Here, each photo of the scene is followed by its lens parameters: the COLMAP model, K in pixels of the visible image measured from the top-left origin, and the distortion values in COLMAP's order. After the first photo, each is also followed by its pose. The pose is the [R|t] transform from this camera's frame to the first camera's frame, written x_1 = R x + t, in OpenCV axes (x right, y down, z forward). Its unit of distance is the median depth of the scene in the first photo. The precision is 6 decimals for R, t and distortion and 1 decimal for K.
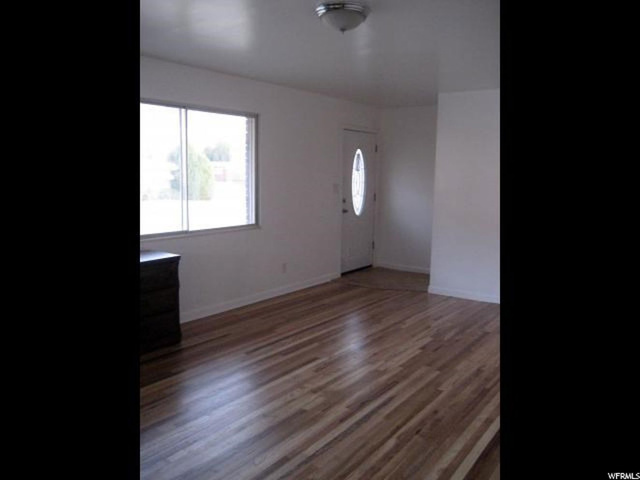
lens RADIAL K [[653.9, 0, 320.0], [0, 653.9, 240.0], [0, 0, 1]] dist [-0.078622, 0.008105]
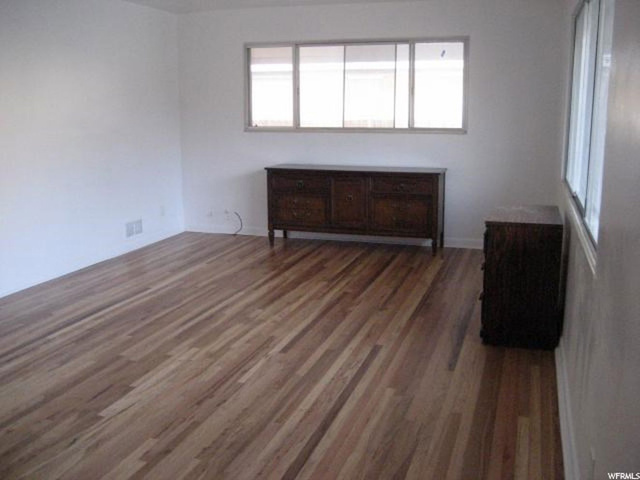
lens RADIAL K [[673.7, 0, 320.1], [0, 673.7, 233.1], [0, 0, 1]] dist [-0.061390, 0.006492]
pose [[-0.958449, 0.027935, -0.283893, 0.170416], [-0.047884, 0.965318, 0.256647, -0.150243], [0.281217, 0.259576, -0.923871, 1.704825]]
